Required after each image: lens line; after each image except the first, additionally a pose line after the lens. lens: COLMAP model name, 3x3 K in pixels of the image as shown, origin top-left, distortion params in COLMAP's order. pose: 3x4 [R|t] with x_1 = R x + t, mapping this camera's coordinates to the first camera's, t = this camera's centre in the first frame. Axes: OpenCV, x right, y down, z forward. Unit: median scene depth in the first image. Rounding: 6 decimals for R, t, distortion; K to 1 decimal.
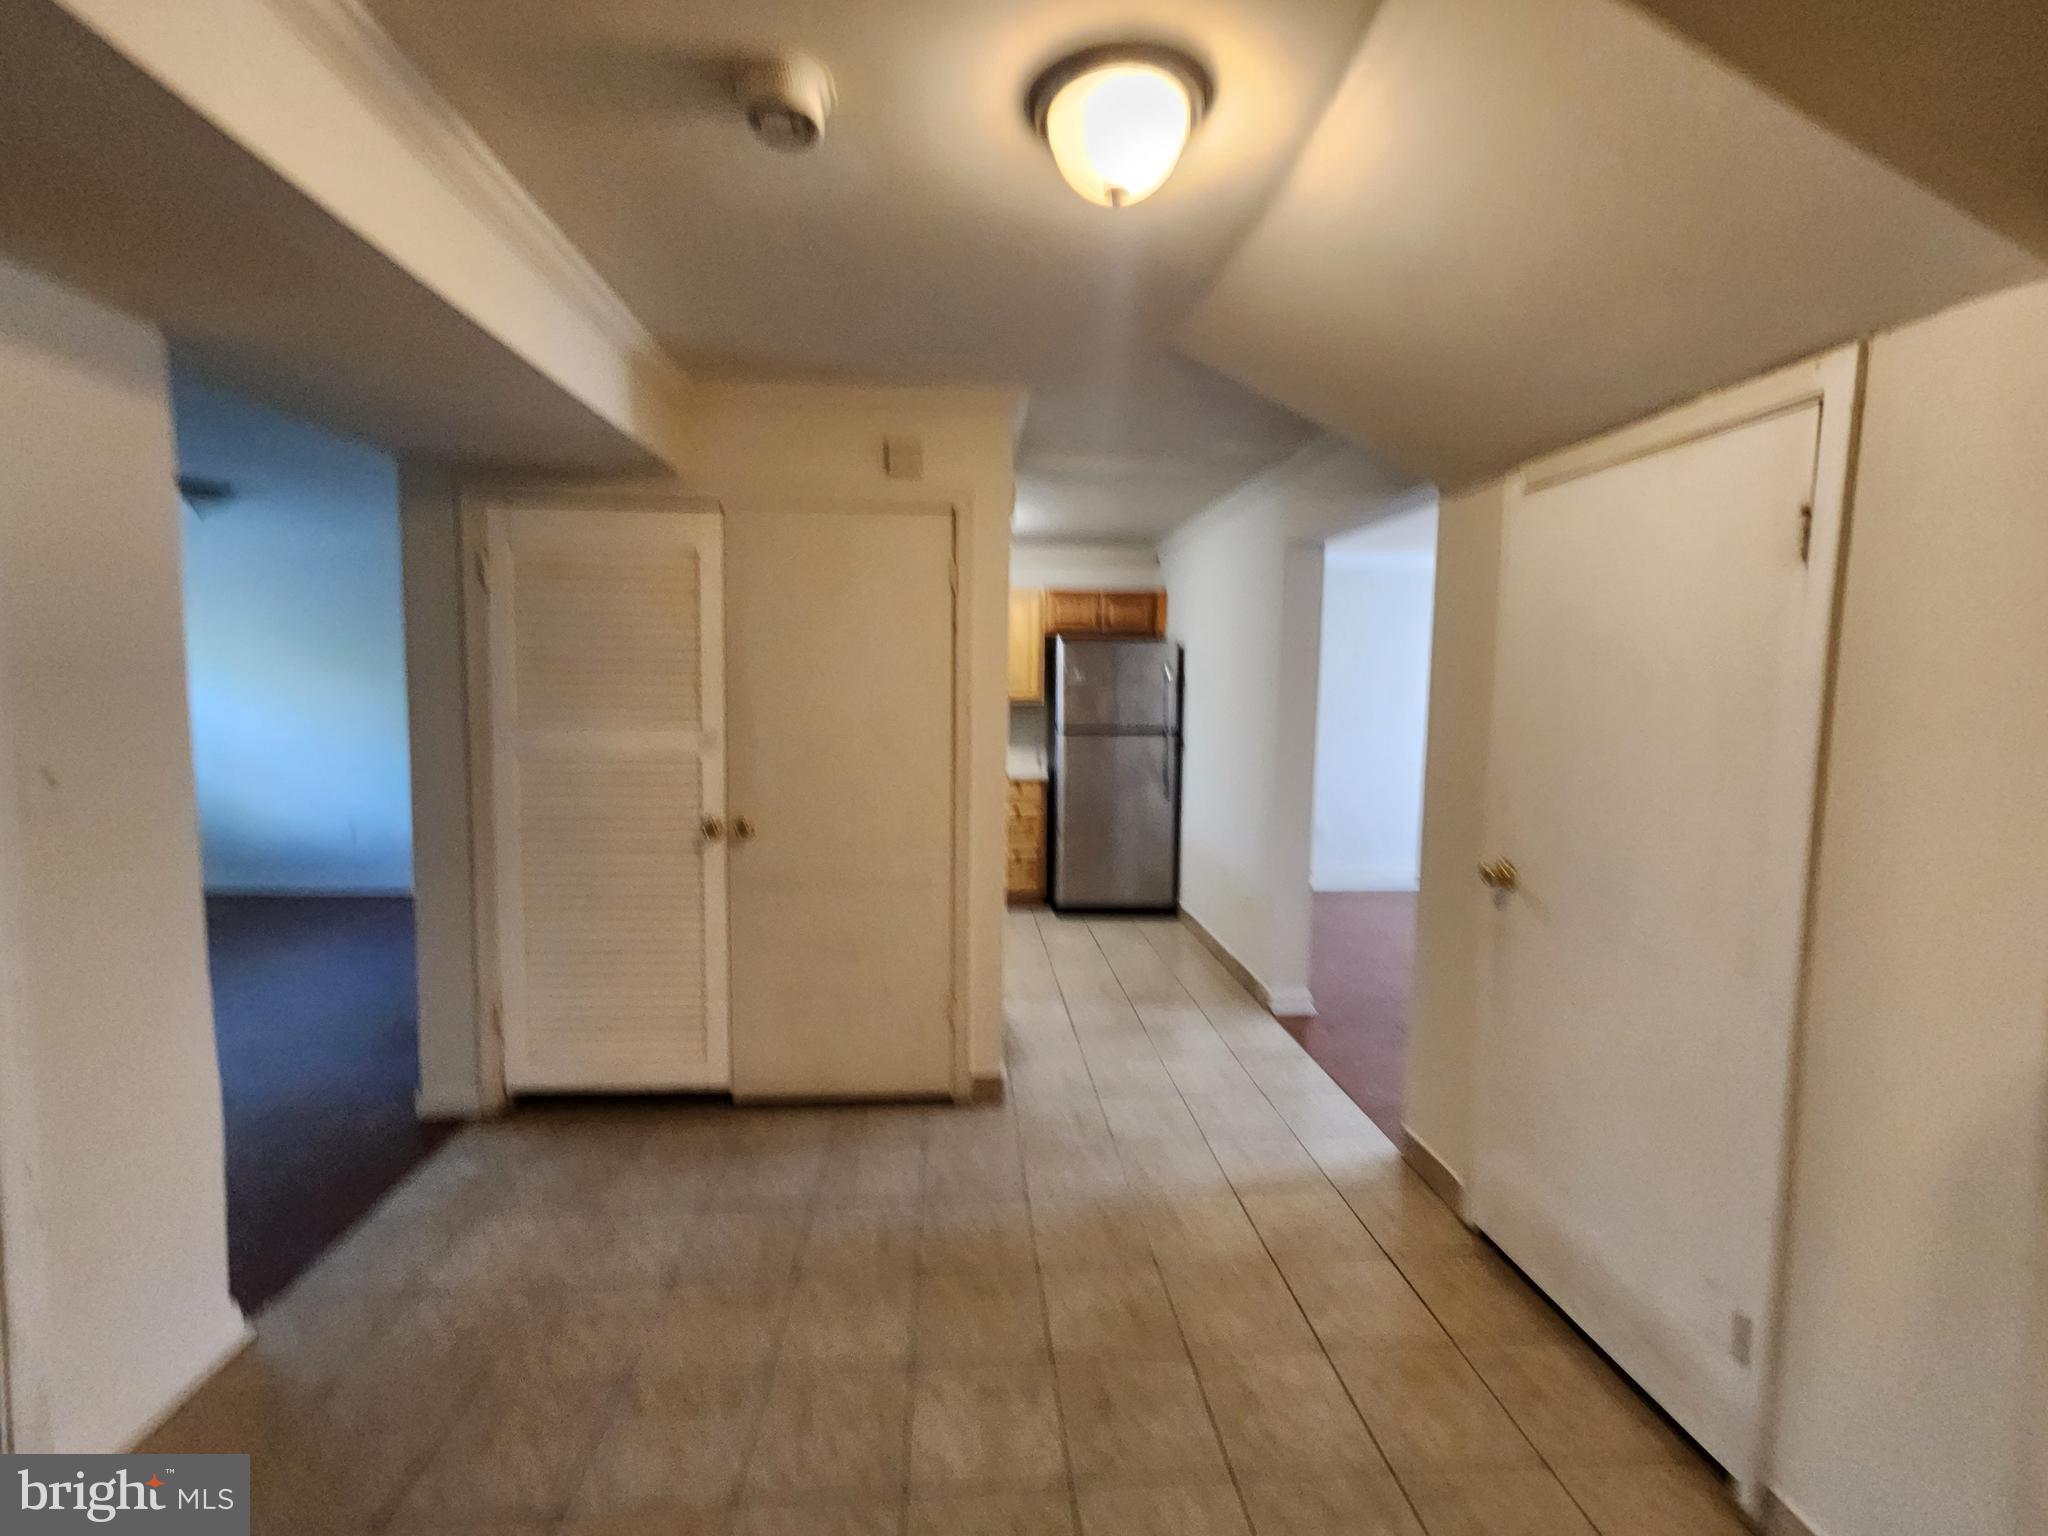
lens RADIAL K [[844.4, 0, 1040.5], [0, 844.4, 767.3], [0, 0, 1]] dist [-0.000889, 0.000164]
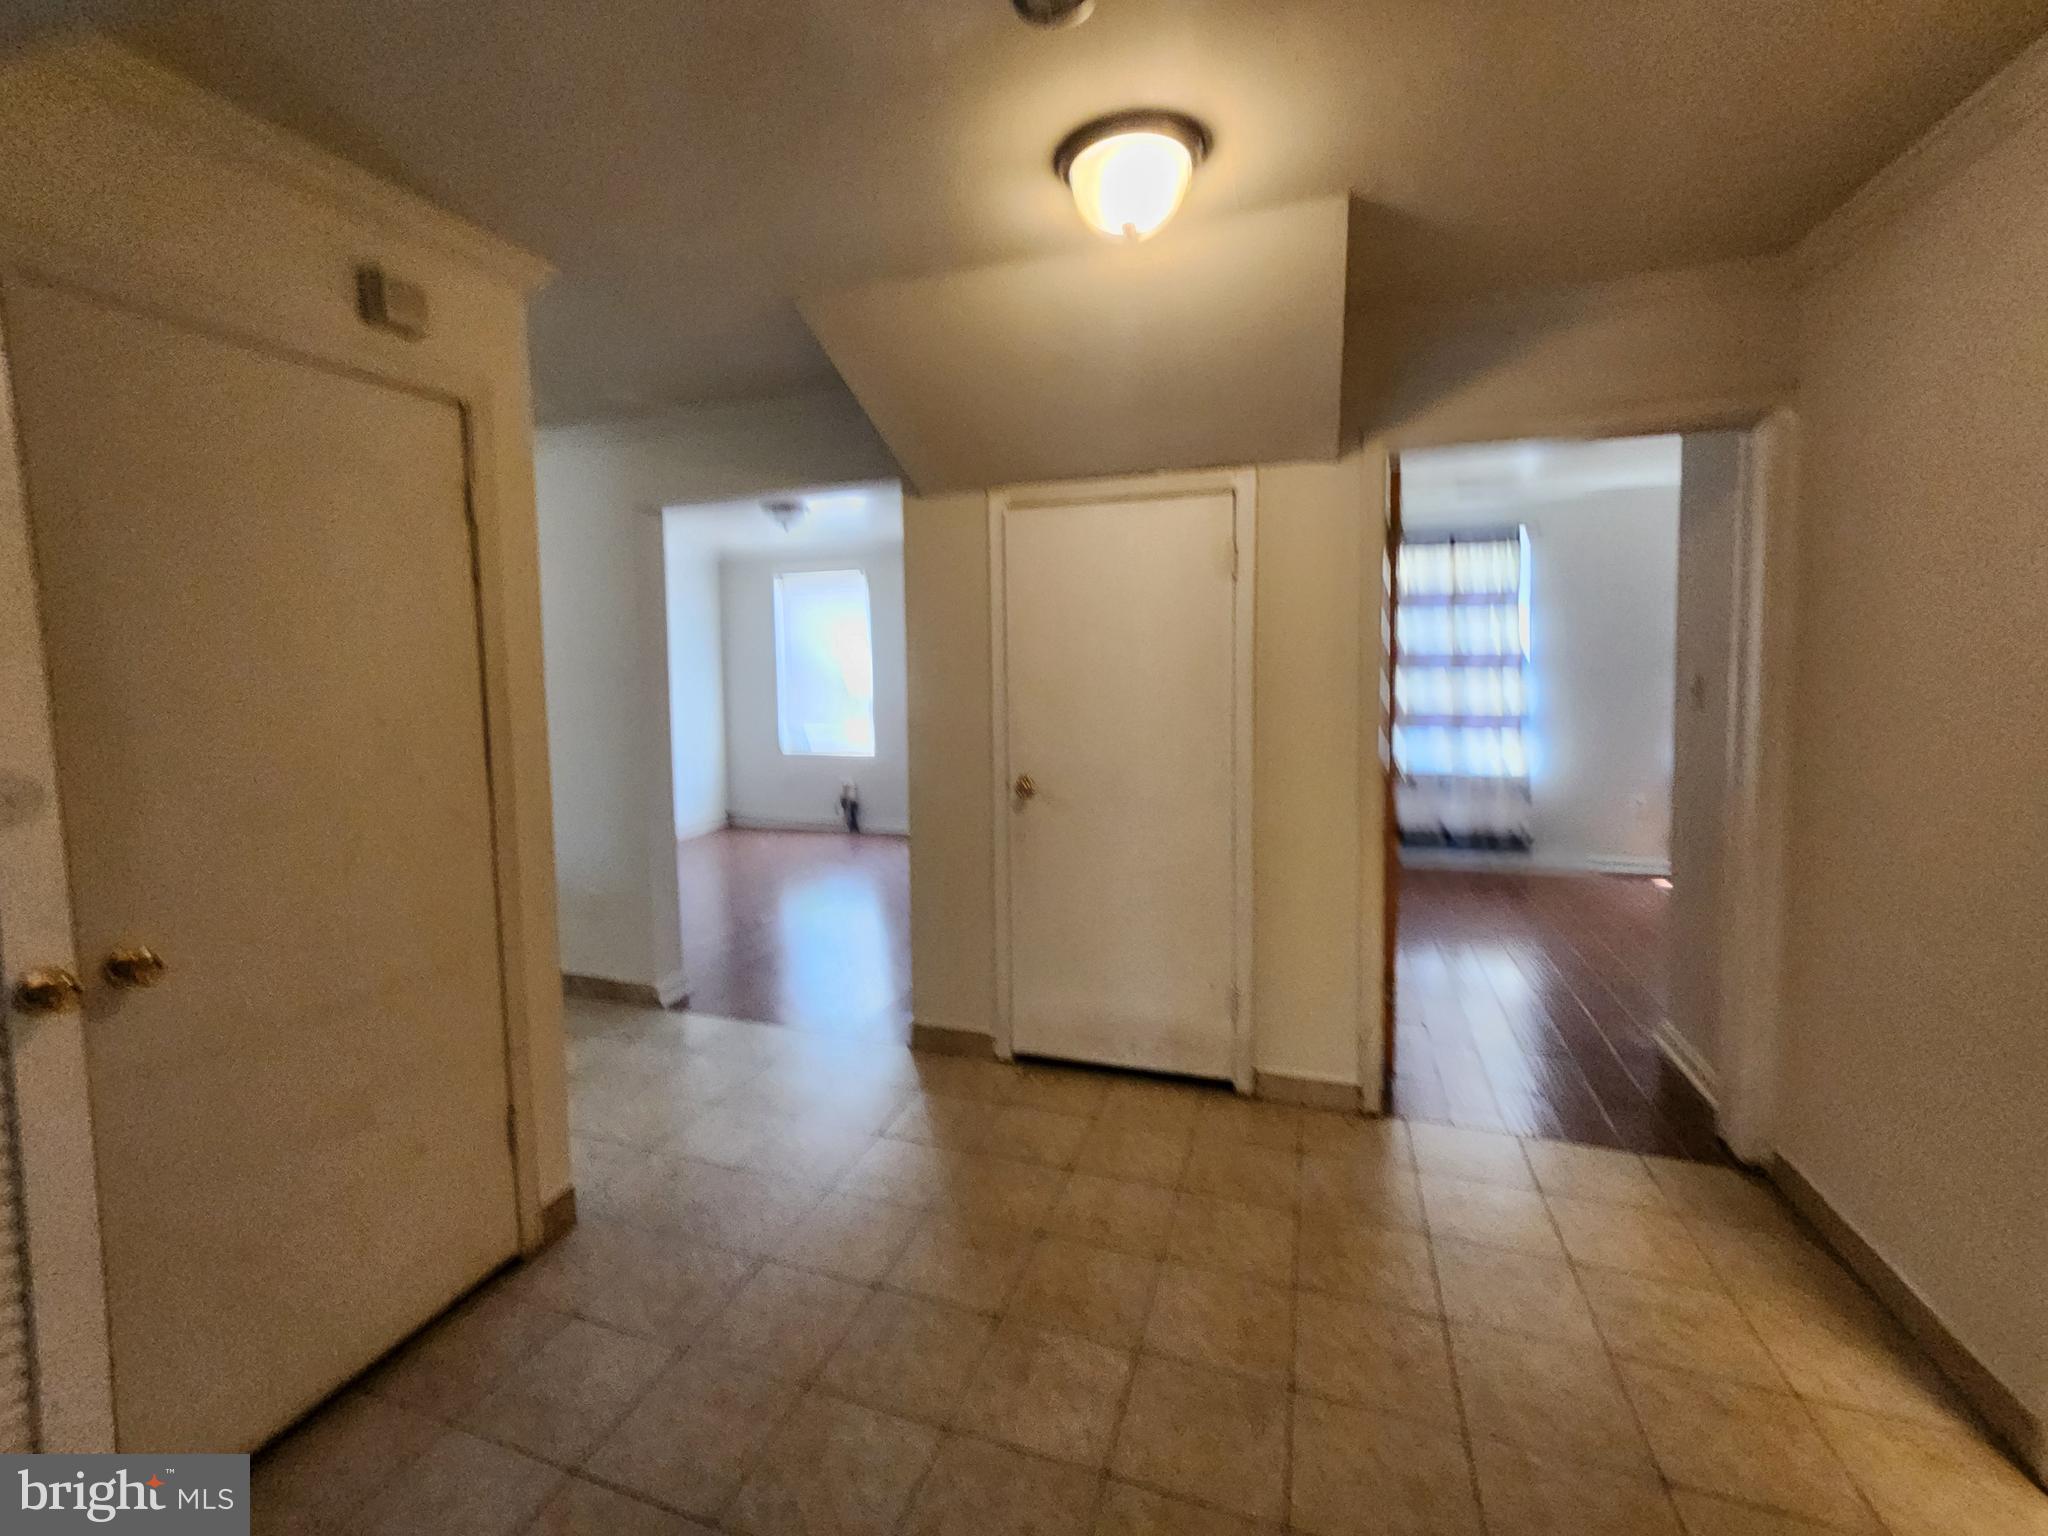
lens RADIAL K [[835.8, 0, 1022.7], [0, 835.8, 725.0], [0, 0, 1]] dist [-0.000687, 0.000018]
pose [[0.446085, -0.093527, 0.890090, -0.536615], [0.110376, 0.992682, 0.048990, -0.031163], [-0.888158, 0.076391, 0.453144, 0.321828]]
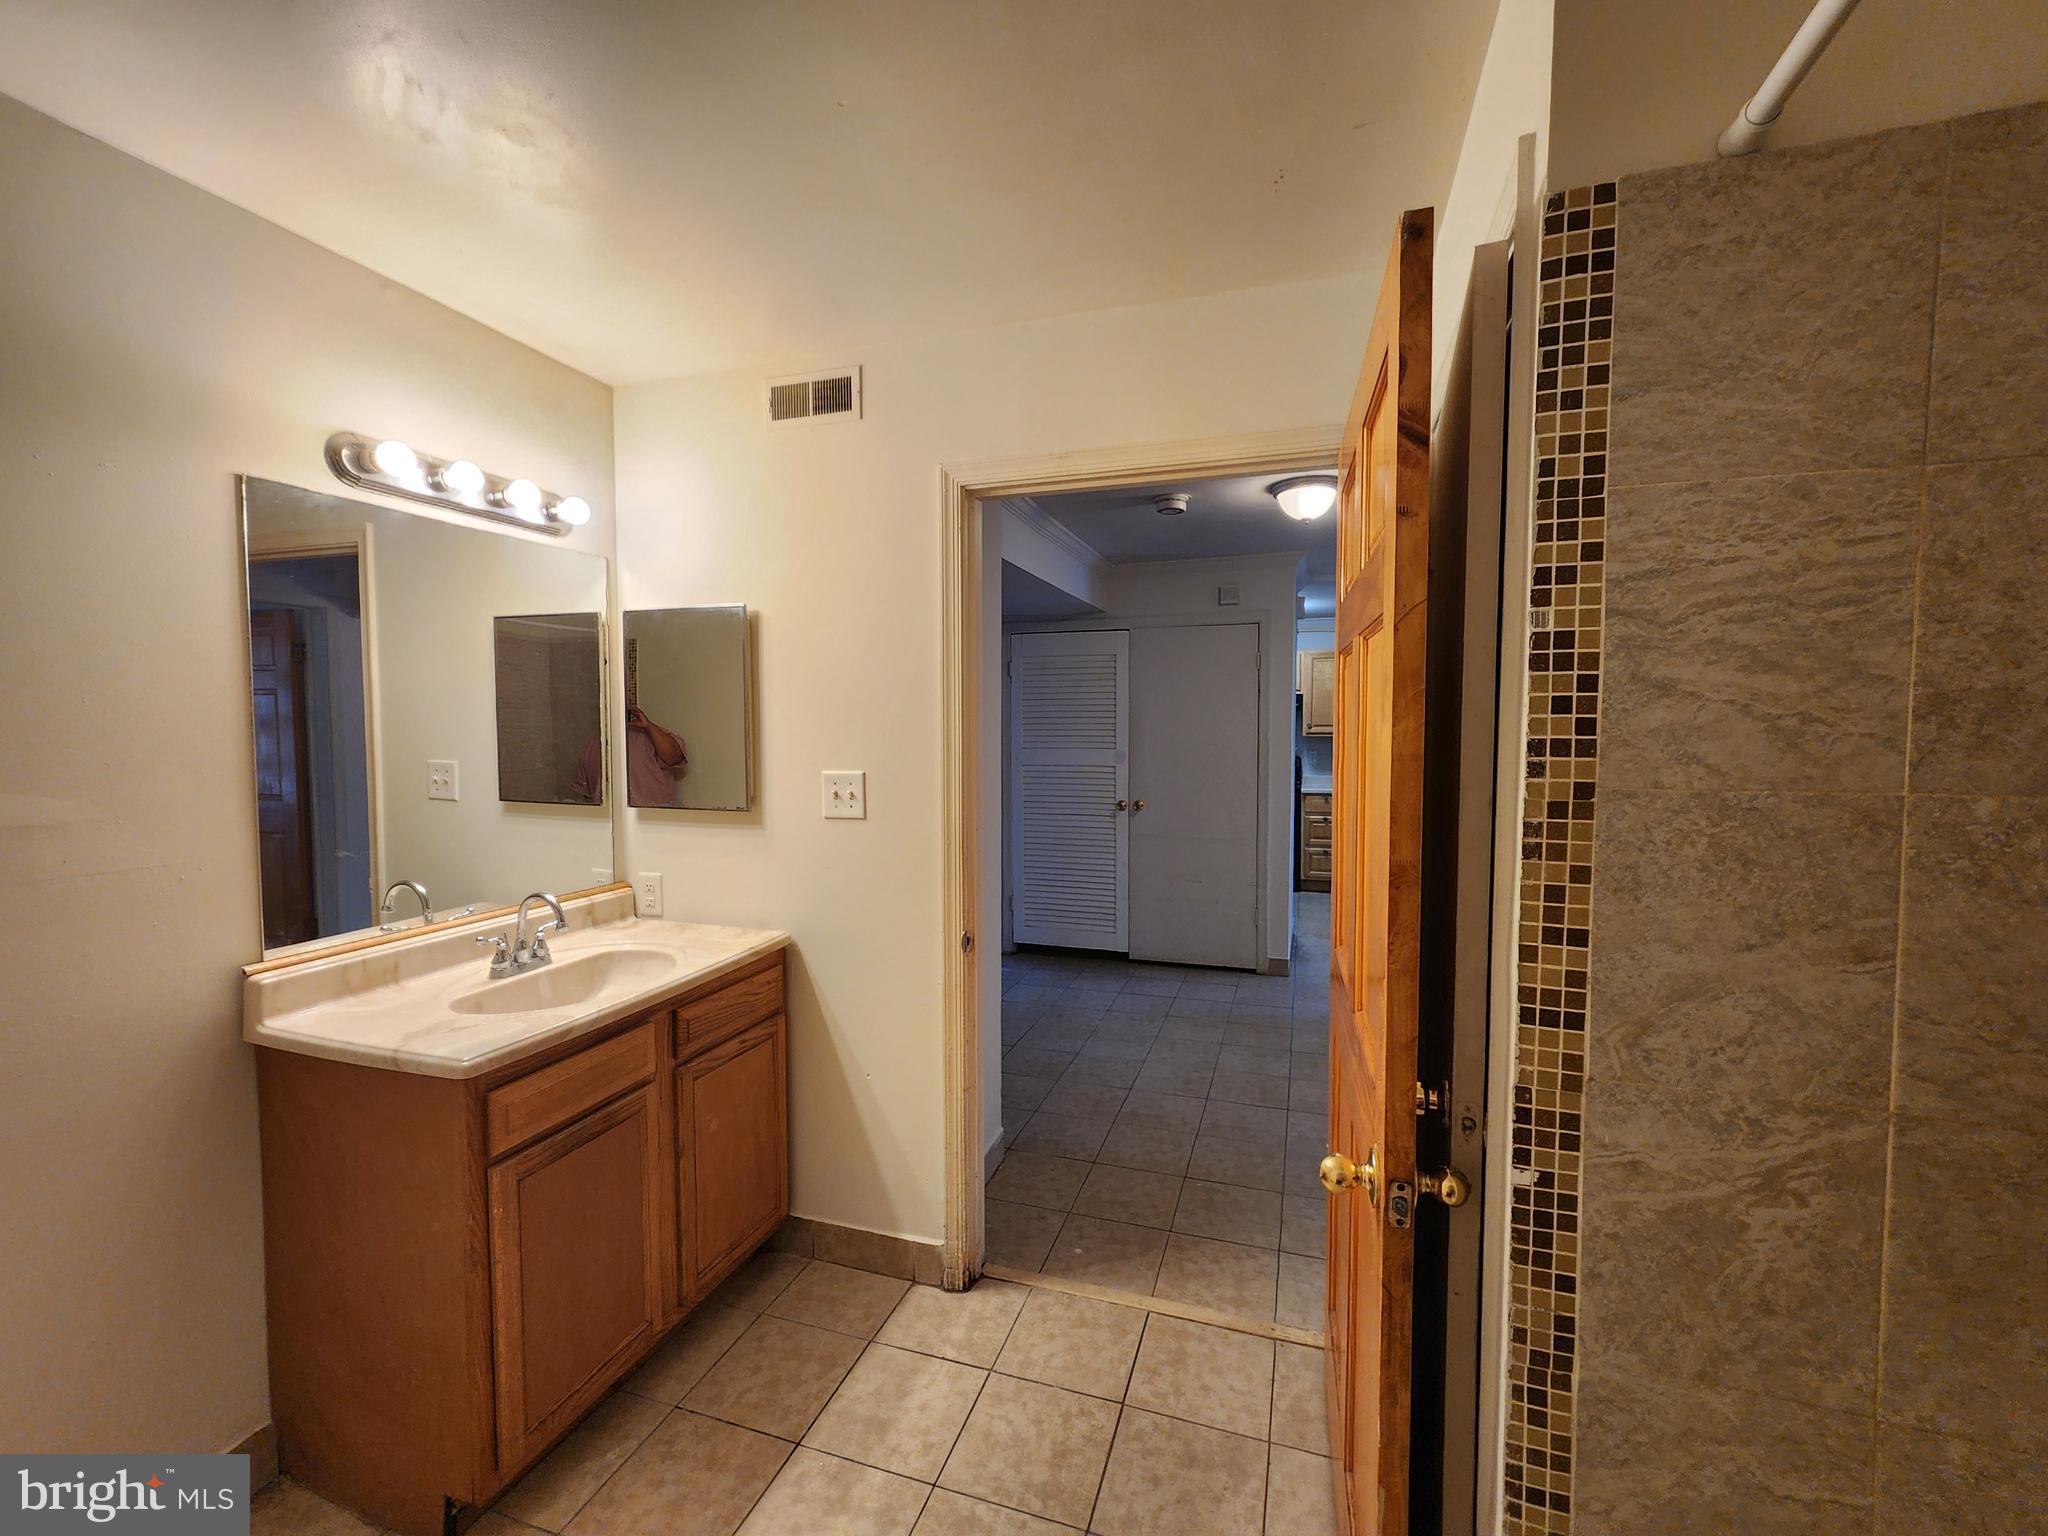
lens RADIAL K [[844.4, 0, 1040.5], [0, 844.4, 767.3], [0, 0, 1]] dist [-0.000889, 0.000164]
pose [[0.913775, -0.003461, -0.406207, 0.193899], [-0.020247, 0.998333, -0.054051, 0.095708], [0.405717, 0.057615, 0.912181, -0.749338]]
